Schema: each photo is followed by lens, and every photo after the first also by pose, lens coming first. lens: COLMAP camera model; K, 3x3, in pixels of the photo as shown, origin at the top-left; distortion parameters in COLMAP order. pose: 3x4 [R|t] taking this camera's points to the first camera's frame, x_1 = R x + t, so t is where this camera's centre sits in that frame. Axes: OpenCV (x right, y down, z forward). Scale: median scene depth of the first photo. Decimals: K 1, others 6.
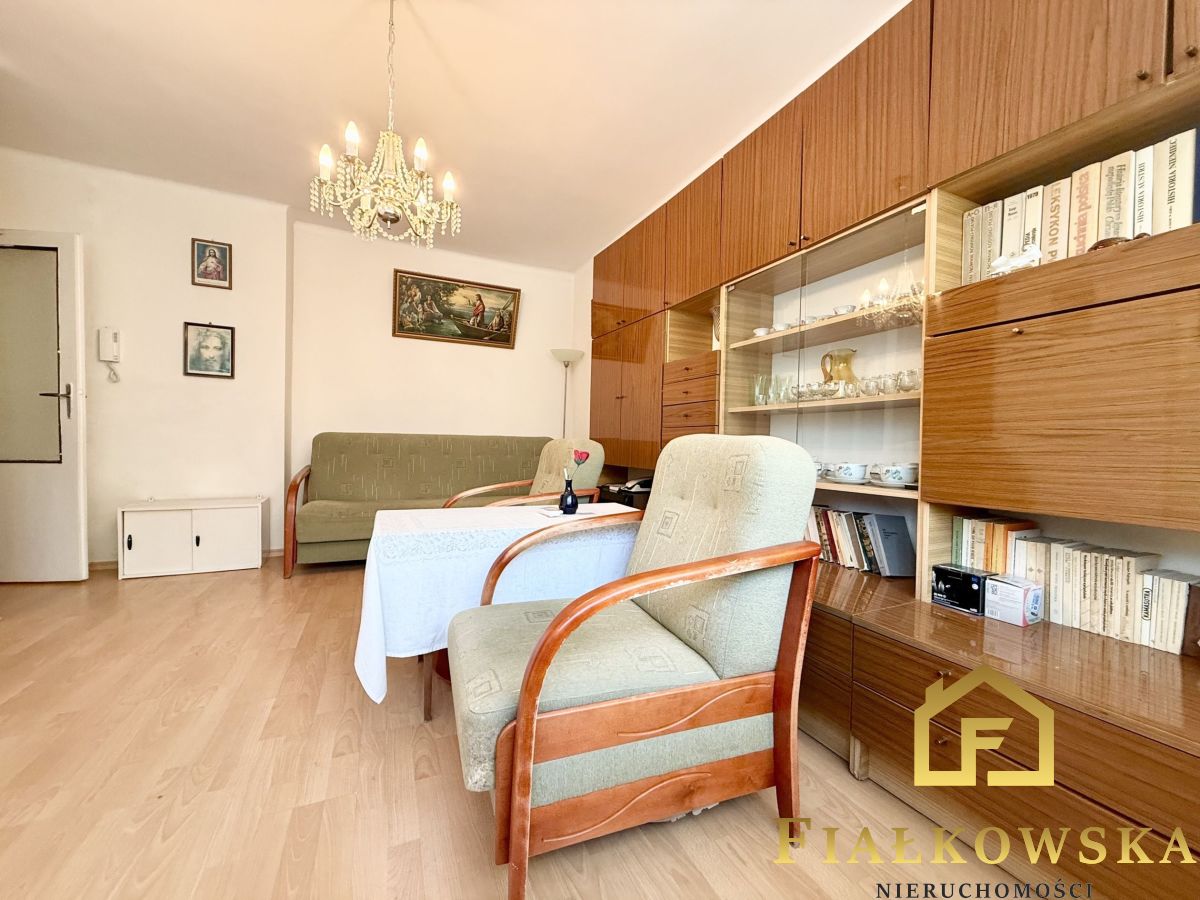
lens RADIAL K [[481.5, 0, 599.6], [0, 481.5, 452.1], [0, 0, 1]] dist [0.000708, 0.000442]
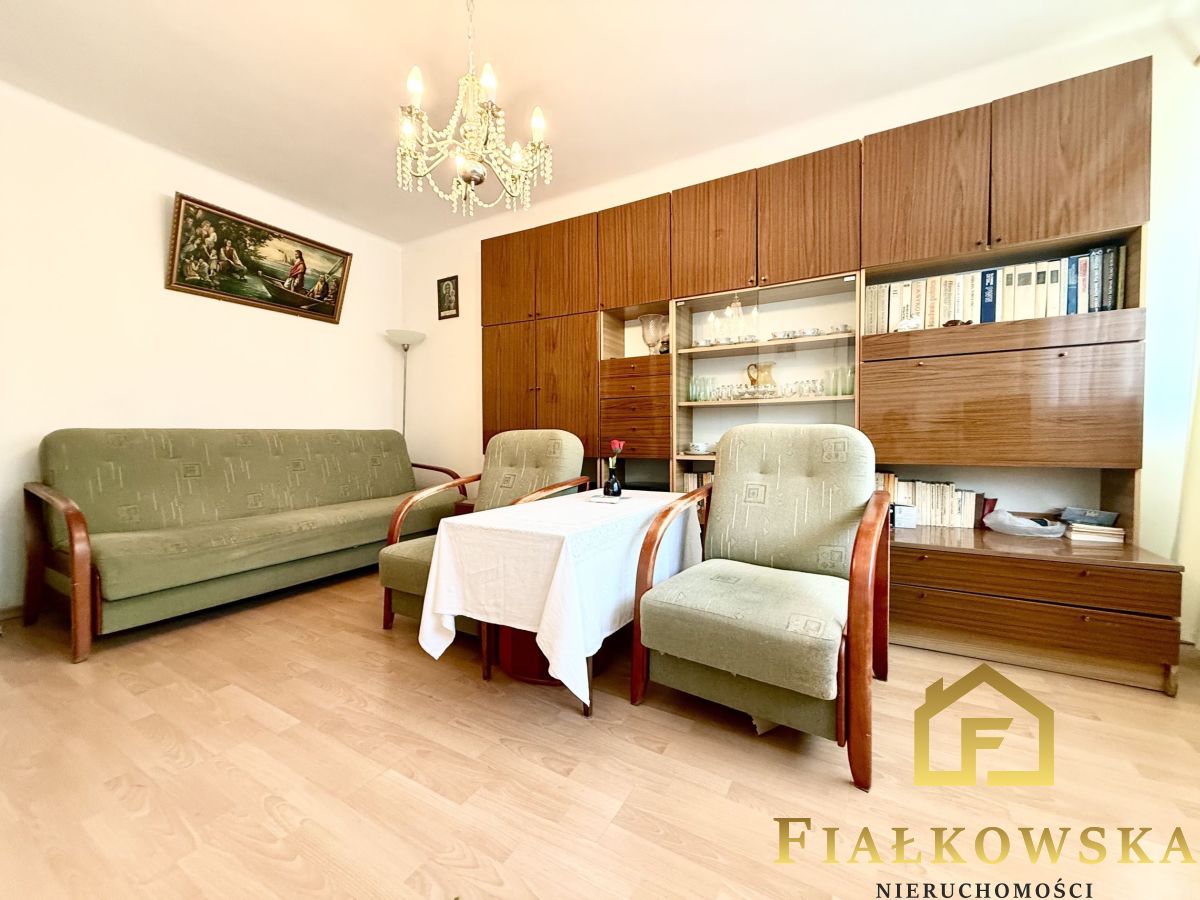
lens RADIAL K [[481.5, 0, 599.6], [0, 481.5, 452.1], [0, 0, 1]] dist [0.000708, 0.000442]
pose [[0.810744, -0.046554, 0.583547, -0.599326], [0.034004, 0.998895, 0.032447, -0.011511], [-0.584413, -0.006463, 0.811431, 0.125771]]
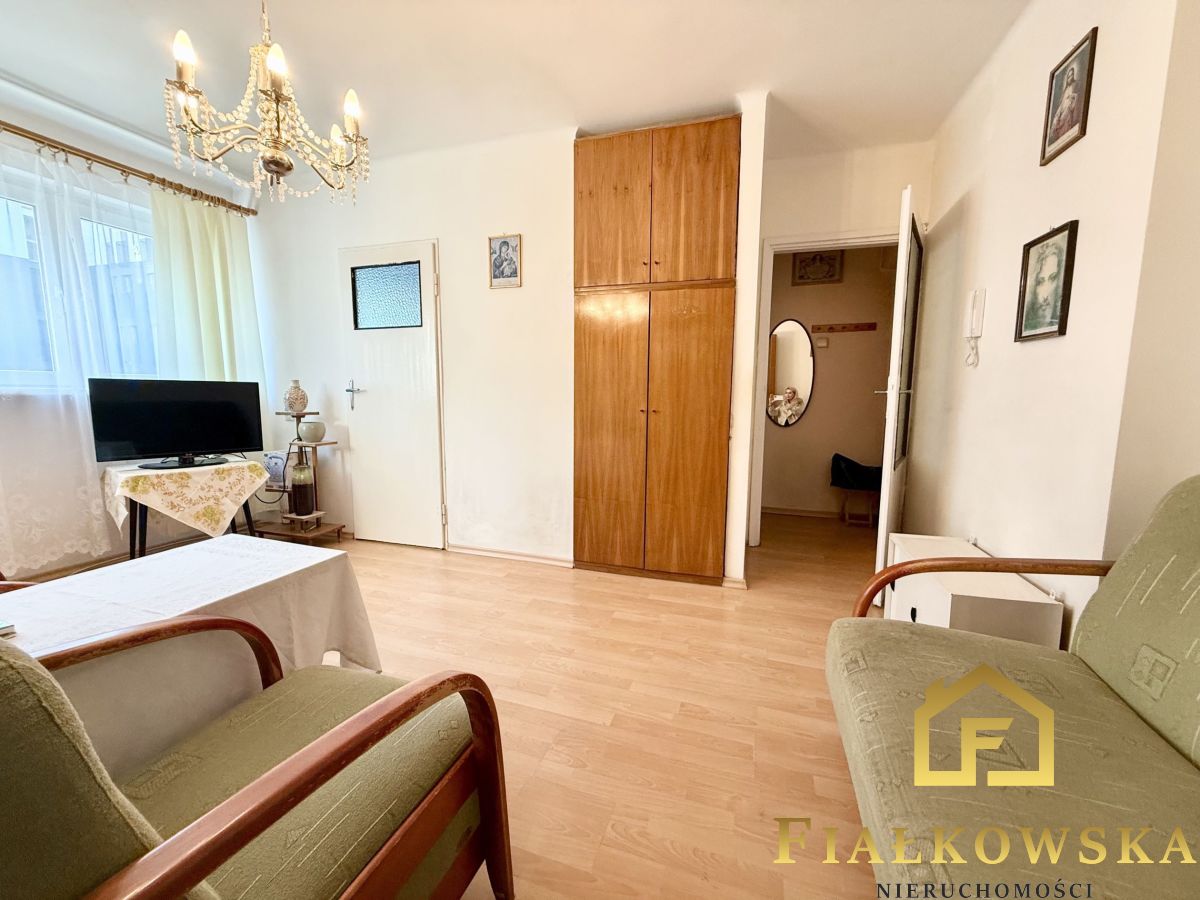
lens RADIAL K [[479.3, 0, 605.4], [0, 479.3, 452.7], [0, 0, 1]] dist [0.000419, -0.000014]
pose [[-0.668284, 0.064434, -0.741110, -0.153308], [-0.036891, 0.992146, 0.119525, -0.112972], [0.742991, 0.107217, -0.660658, 1.486174]]
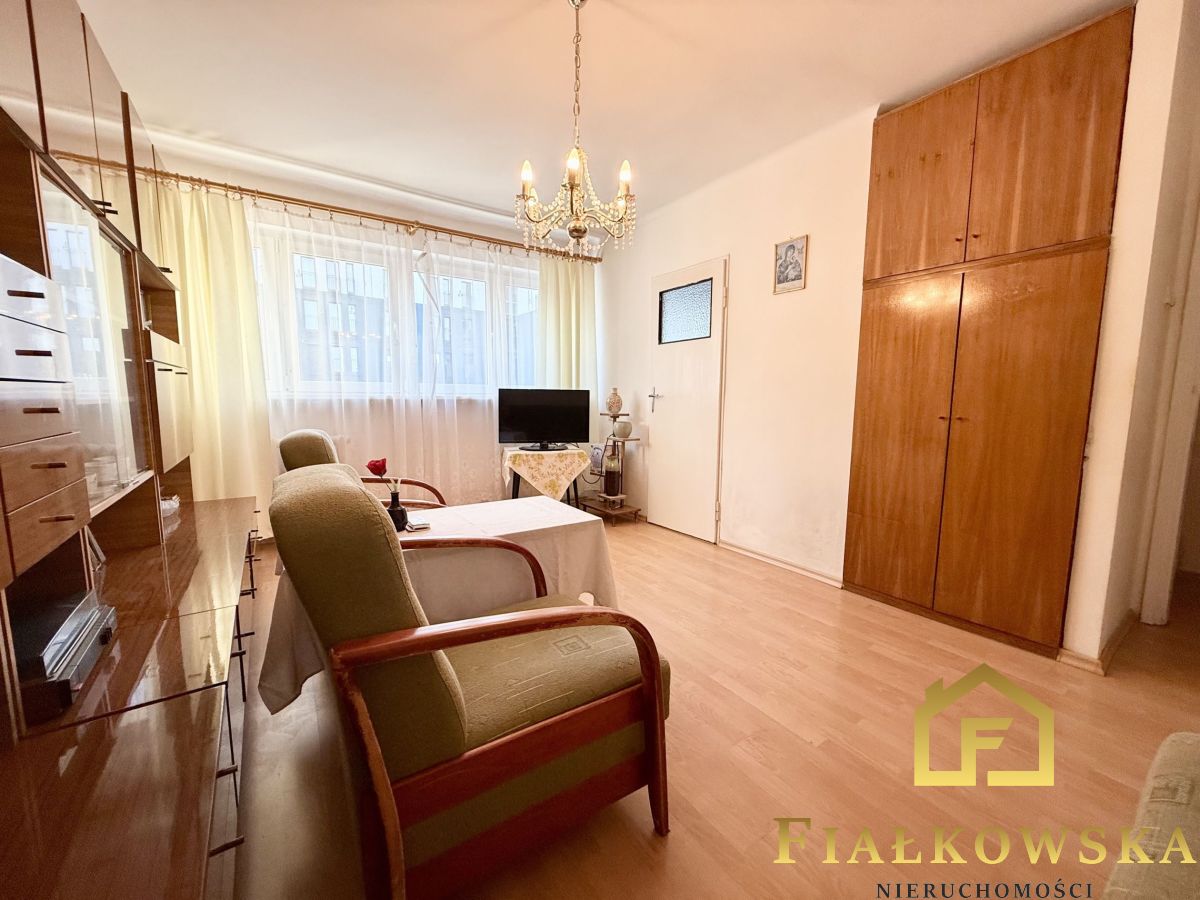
lens RADIAL K [[481.5, 0, 599.6], [0, 481.5, 452.1], [0, 0, 1]] dist [0.000708, 0.000442]
pose [[-0.983779, -0.008417, -0.179188, -0.233642], [-0.031486, 0.991493, 0.126292, -0.110535], [0.176600, 0.129885, -0.975675, 1.611265]]
